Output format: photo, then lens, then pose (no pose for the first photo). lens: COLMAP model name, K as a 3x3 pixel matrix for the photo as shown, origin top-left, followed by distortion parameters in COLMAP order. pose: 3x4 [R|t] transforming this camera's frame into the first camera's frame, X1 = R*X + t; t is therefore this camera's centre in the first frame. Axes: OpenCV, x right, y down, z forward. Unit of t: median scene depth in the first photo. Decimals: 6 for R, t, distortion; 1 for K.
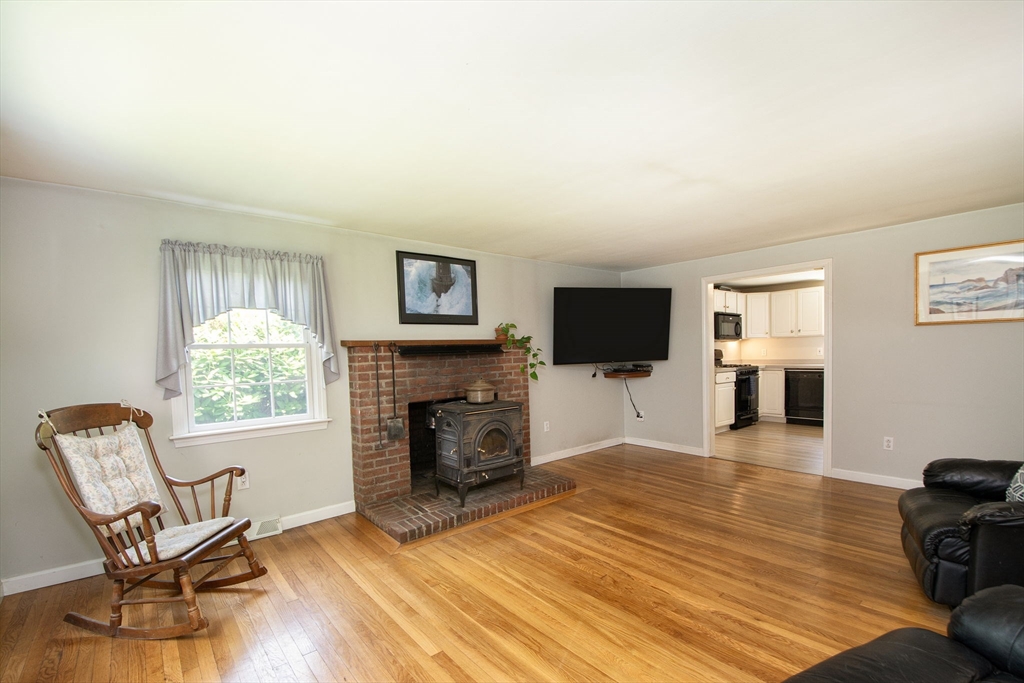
lens RADIAL K [[444.9, 0, 510.2], [0, 444.9, 368.7], [0, 0, 1]] dist [0.002818, 0.000450]
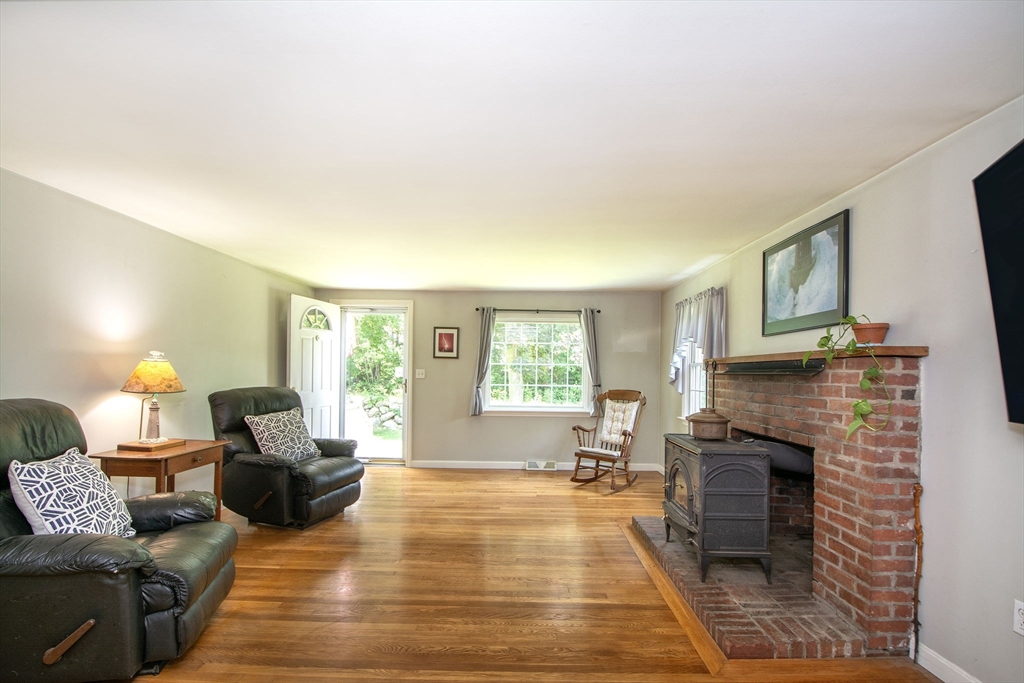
lens RADIAL K [[452.1, 0, 514.9], [0, 452.1, 358.5], [0, 0, 1]] dist [0.000977, -0.000013]
pose [[-0.655747, 0.003033, -0.754975, 0.636658], [-0.015016, 0.999742, 0.017059, -0.060097], [0.754832, 0.022523, -0.655532, 1.083912]]
